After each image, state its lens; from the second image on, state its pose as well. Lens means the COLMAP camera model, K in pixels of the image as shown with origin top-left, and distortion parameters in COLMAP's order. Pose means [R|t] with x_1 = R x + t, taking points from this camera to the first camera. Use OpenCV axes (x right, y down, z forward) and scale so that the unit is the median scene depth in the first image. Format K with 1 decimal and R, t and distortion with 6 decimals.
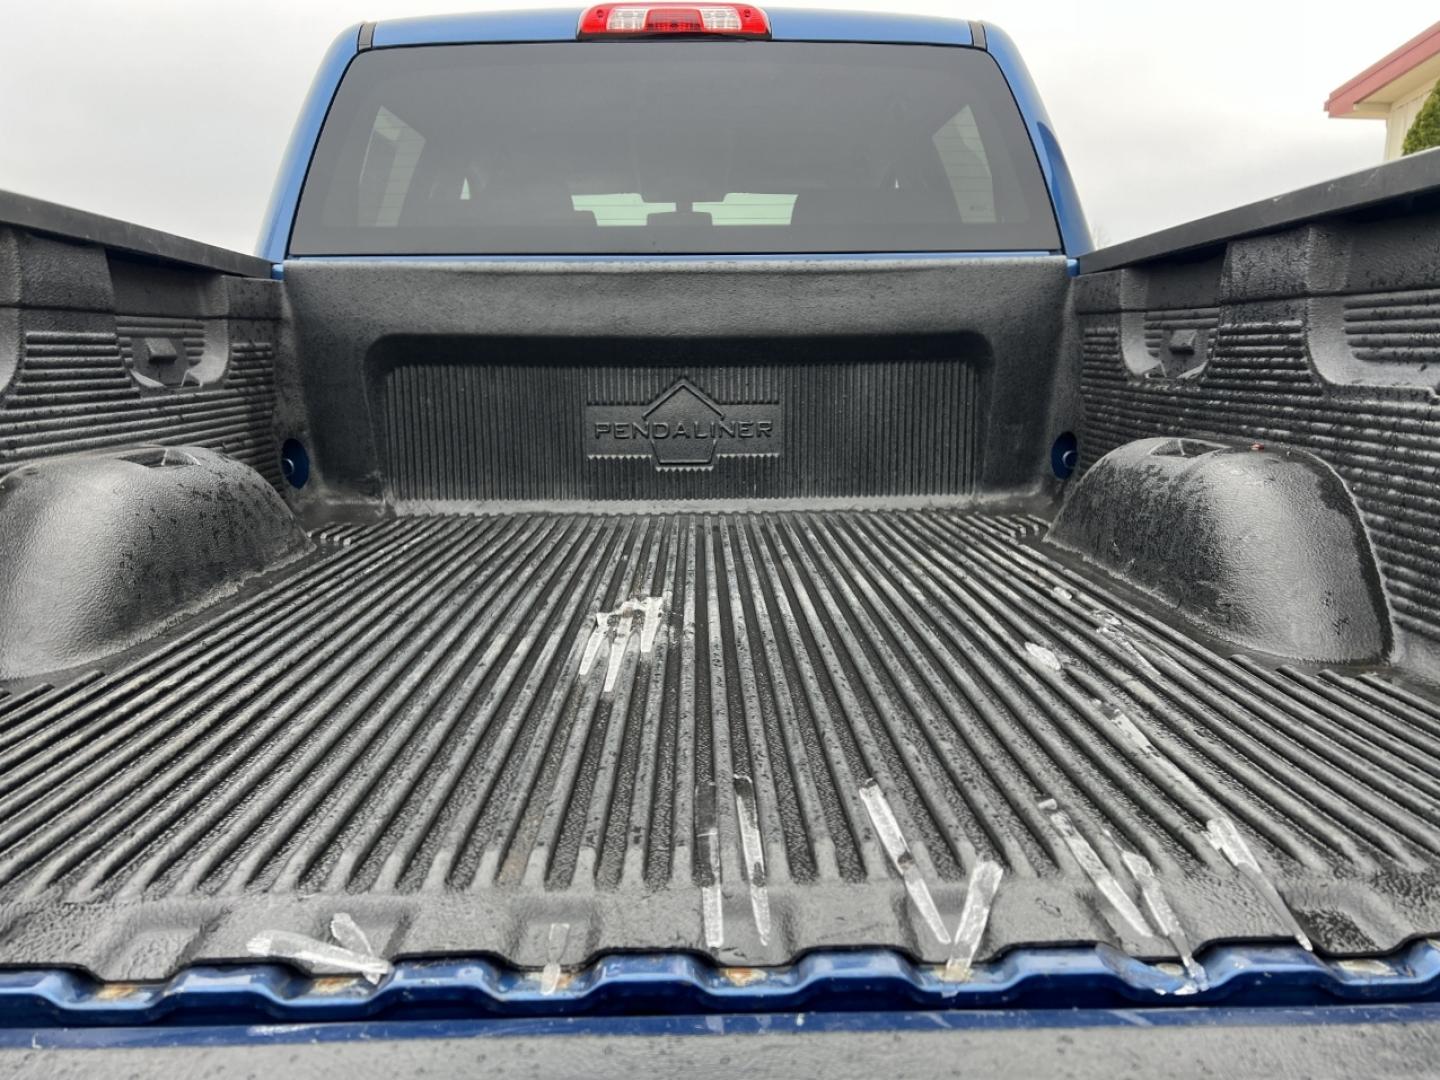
lens RADIAL K [[1068.7, 0, 720.0], [0, 1068.7, 540.0], [0, 0, 1]] dist [0.078403, -0.096595]
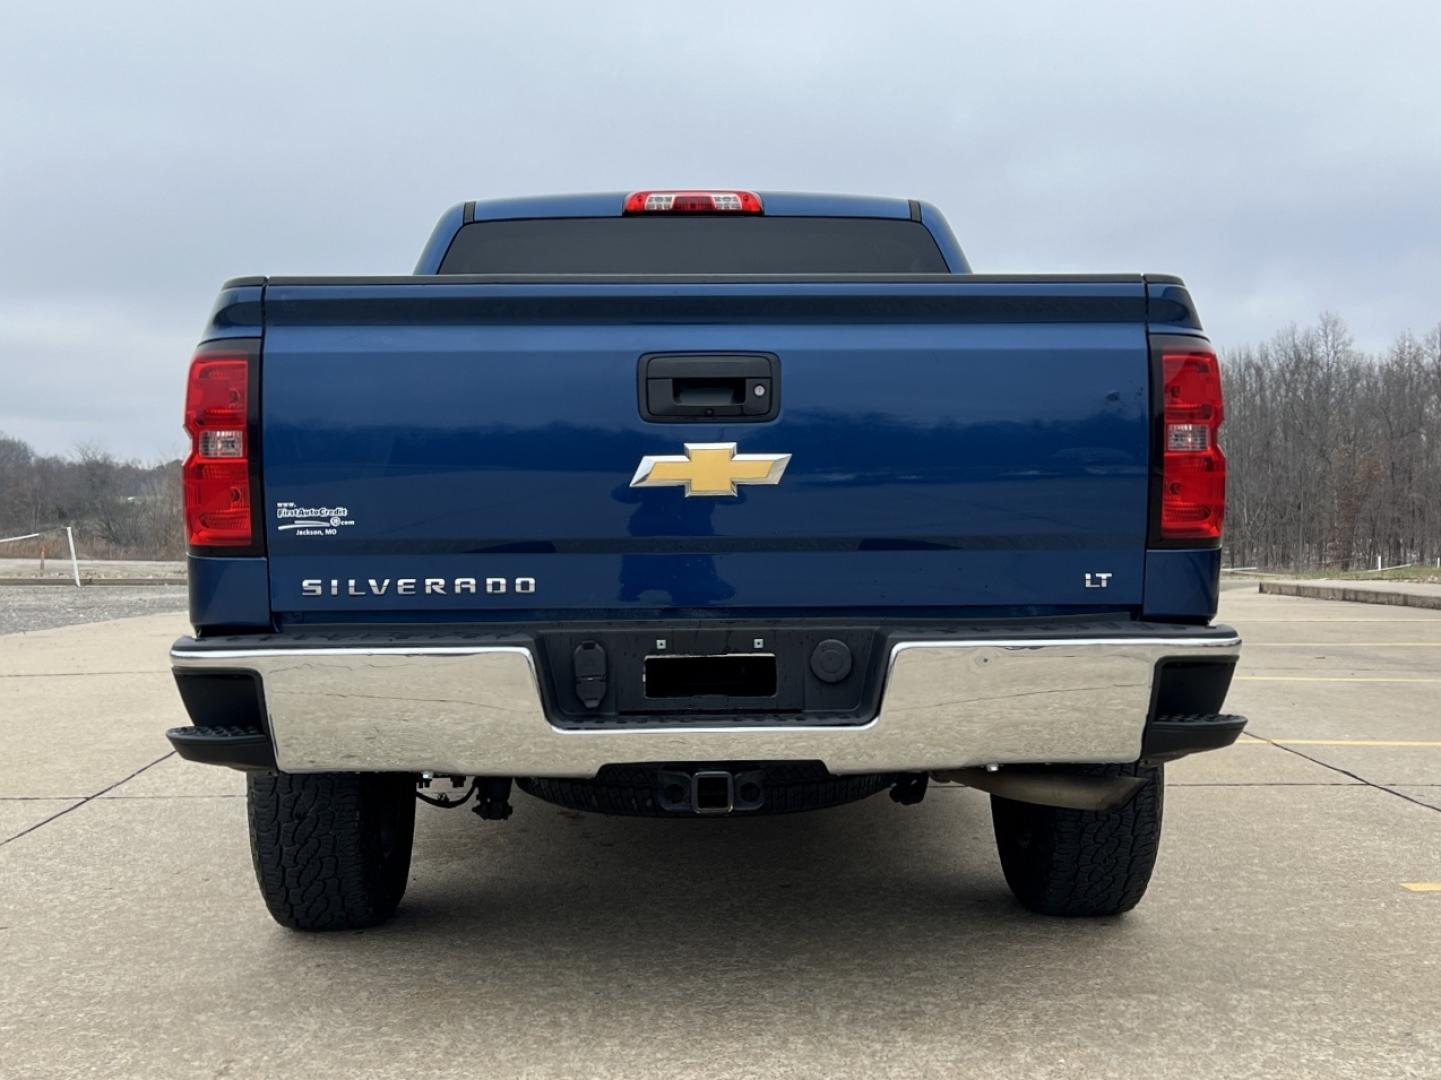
lens RADIAL K [[1842.1, 0, 720.5], [0, 1842.1, 540.0], [0, 0, 1]] dist [0.228300, -0.677834]
pose [[0.999995, 0.000102, 0.003290, -0.015430], [0.000435, 0.986670, -0.162732, 0.327659], [-0.003263, 0.162732, 0.986665, -1.258814]]
